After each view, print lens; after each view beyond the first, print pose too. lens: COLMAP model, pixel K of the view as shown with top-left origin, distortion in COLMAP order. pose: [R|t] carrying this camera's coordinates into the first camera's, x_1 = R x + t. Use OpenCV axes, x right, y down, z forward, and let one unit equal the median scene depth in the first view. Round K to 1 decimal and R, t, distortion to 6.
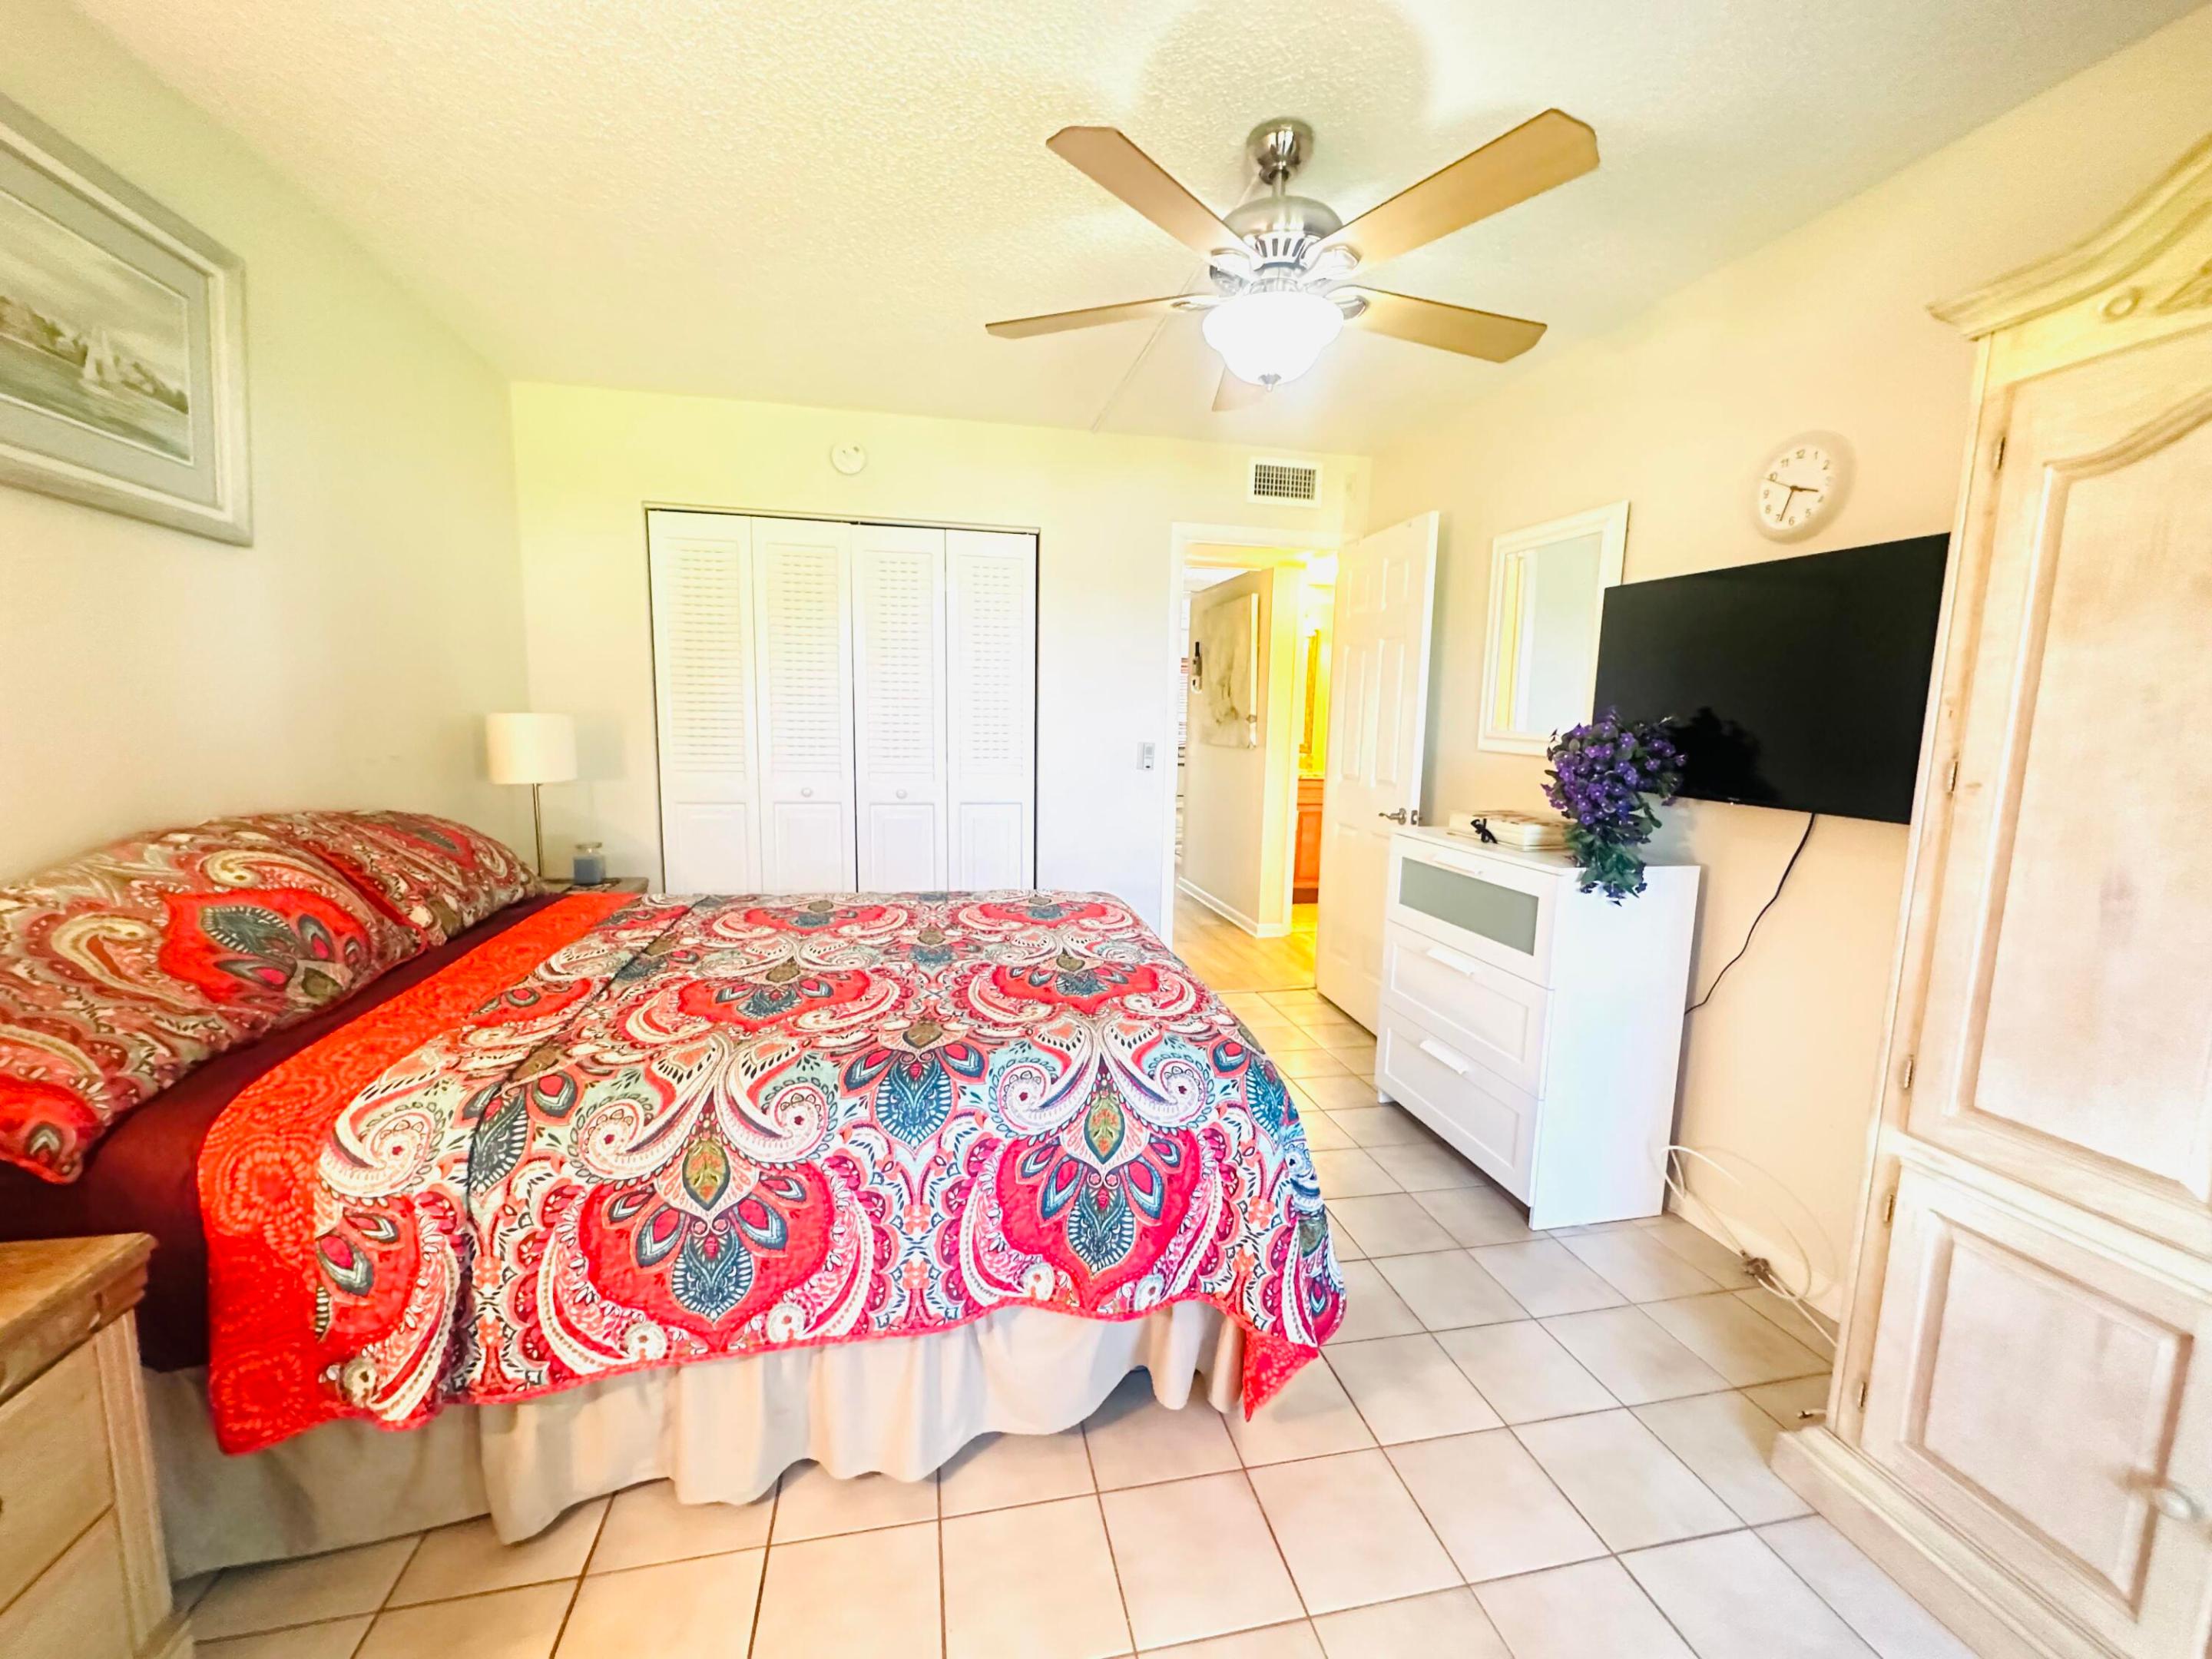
lens RADIAL K [[885.8, 0, 1105.4], [0, 885.8, 830.7], [0, 0, 1]] dist [-0.001826, 0.000622]
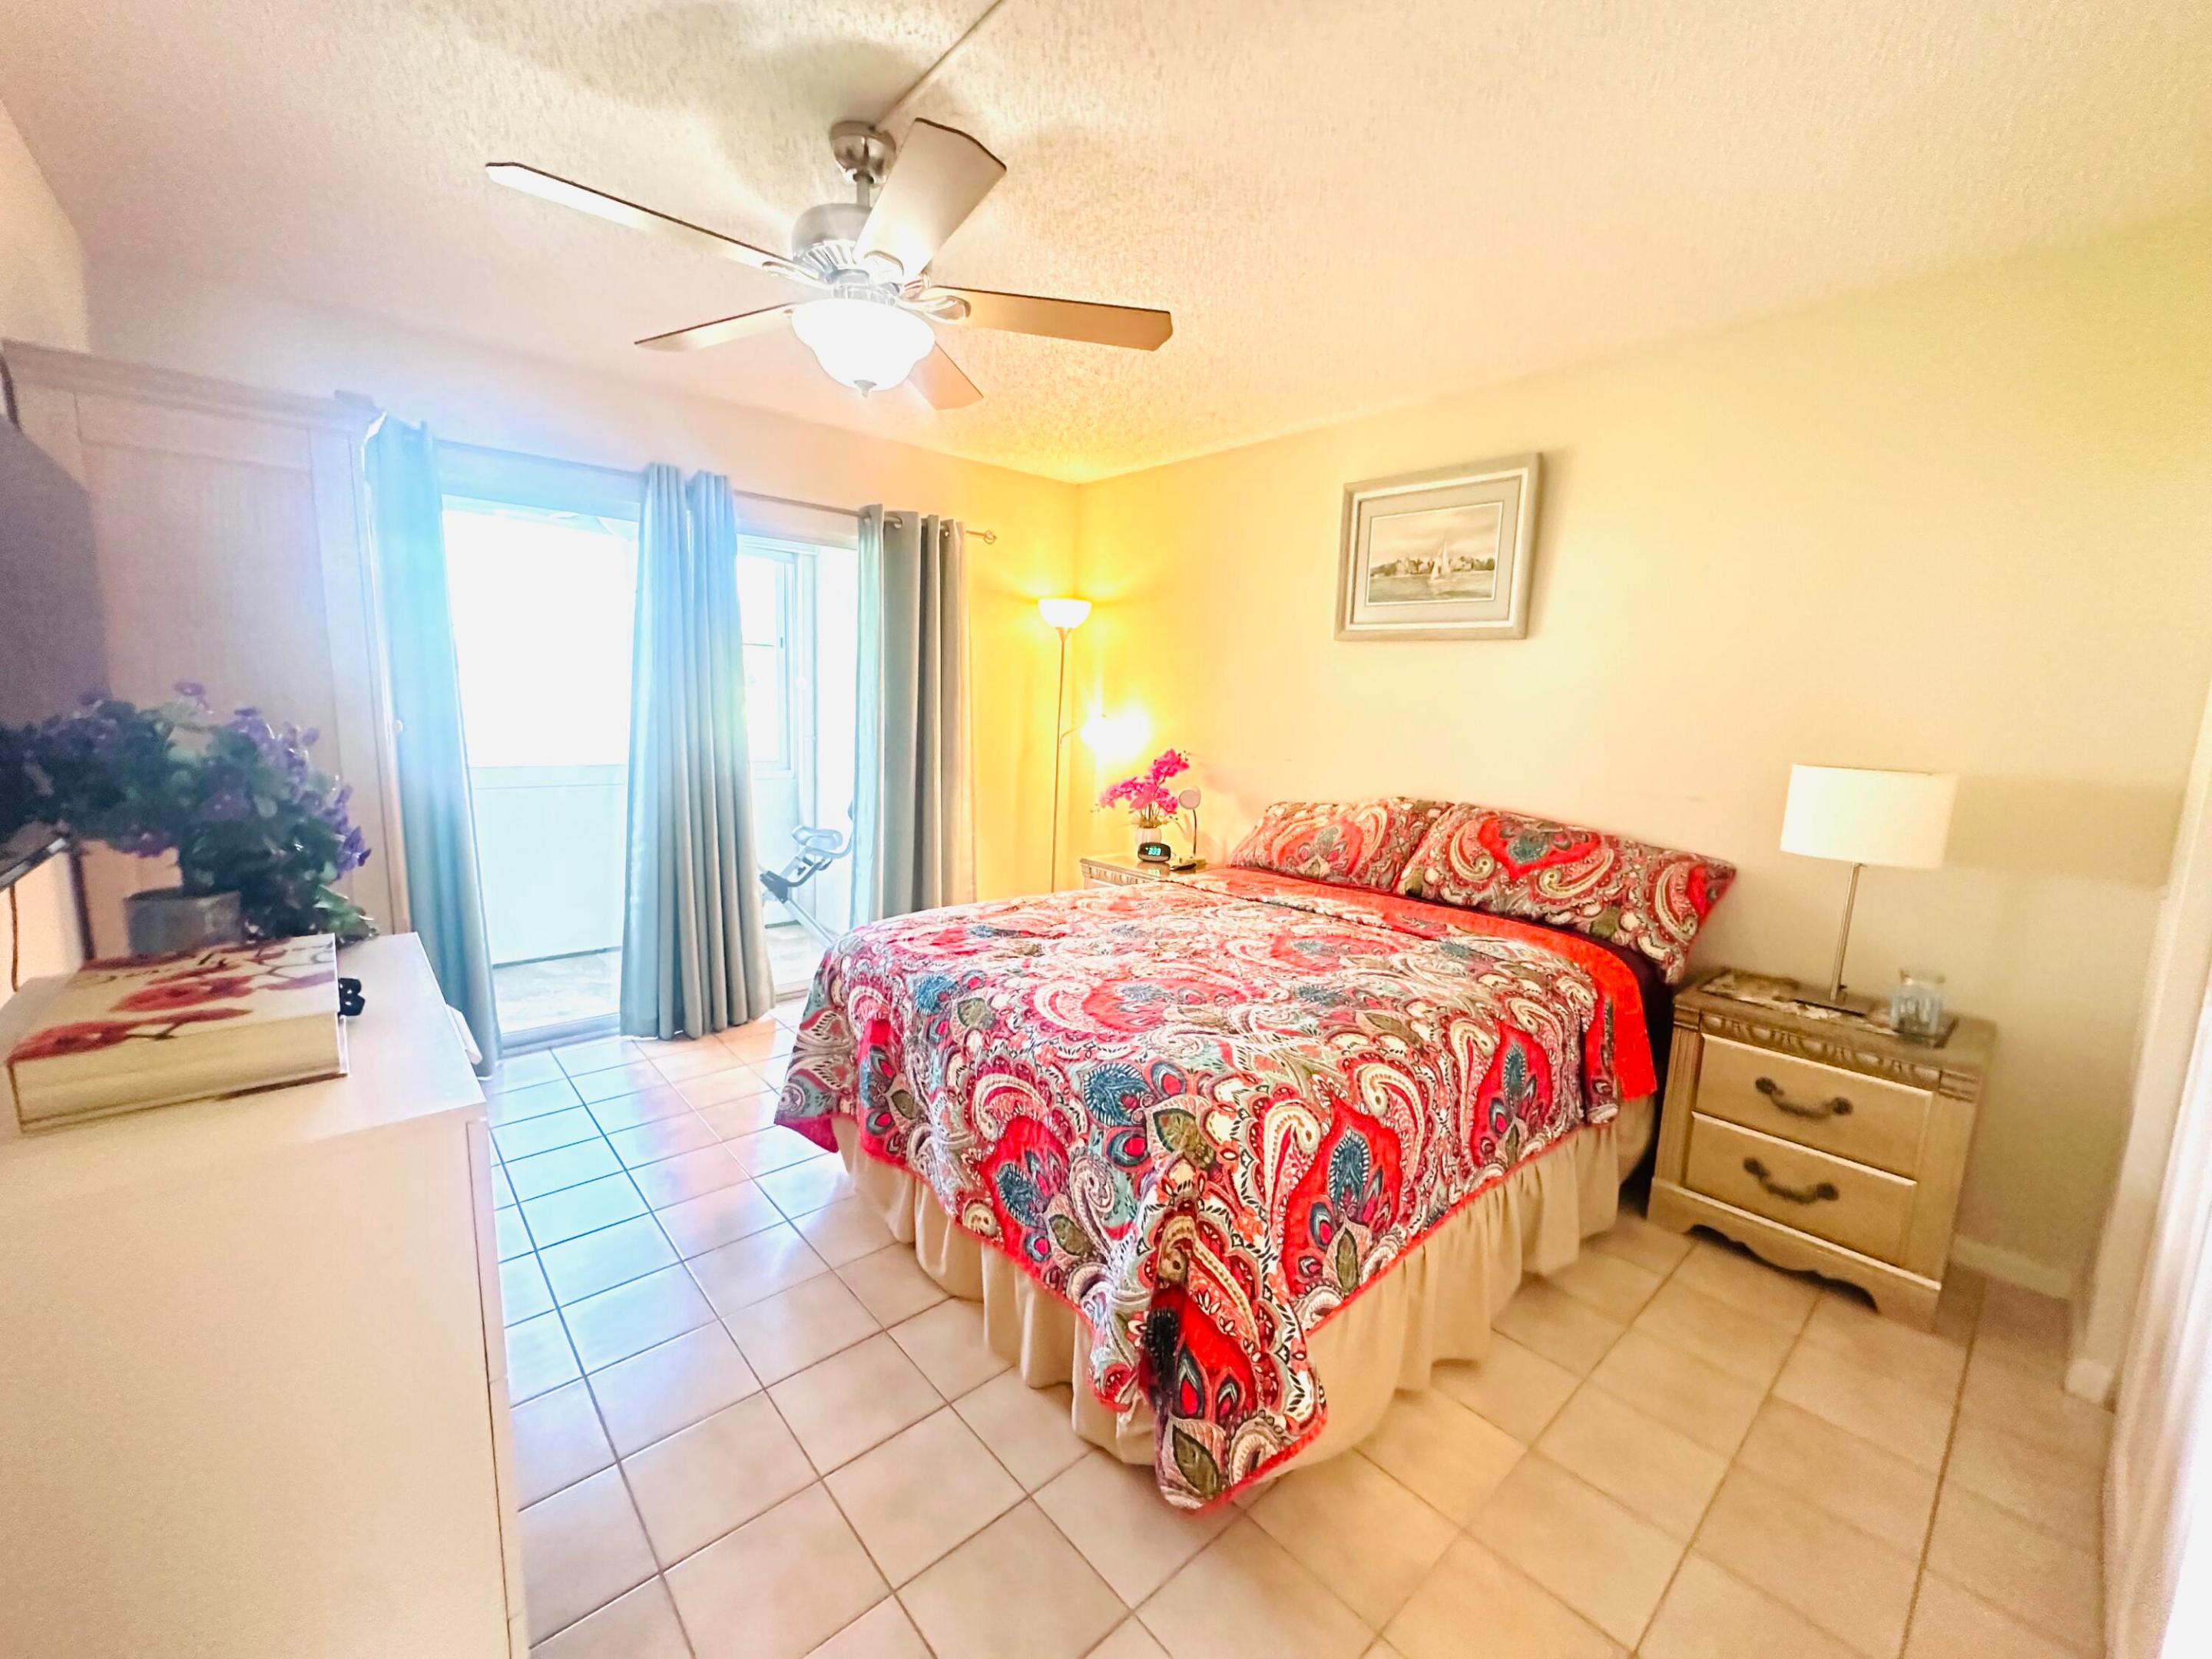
lens RADIAL K [[885.8, 0, 1105.4], [0, 885.8, 830.7], [0, 0, 1]] dist [-0.001826, 0.000622]
pose [[-0.866500, 0.024061, -0.498597, 0.462358], [-0.111296, 0.964383, 0.239957, -0.323744], [0.486611, 0.263414, -0.832960, 2.230956]]
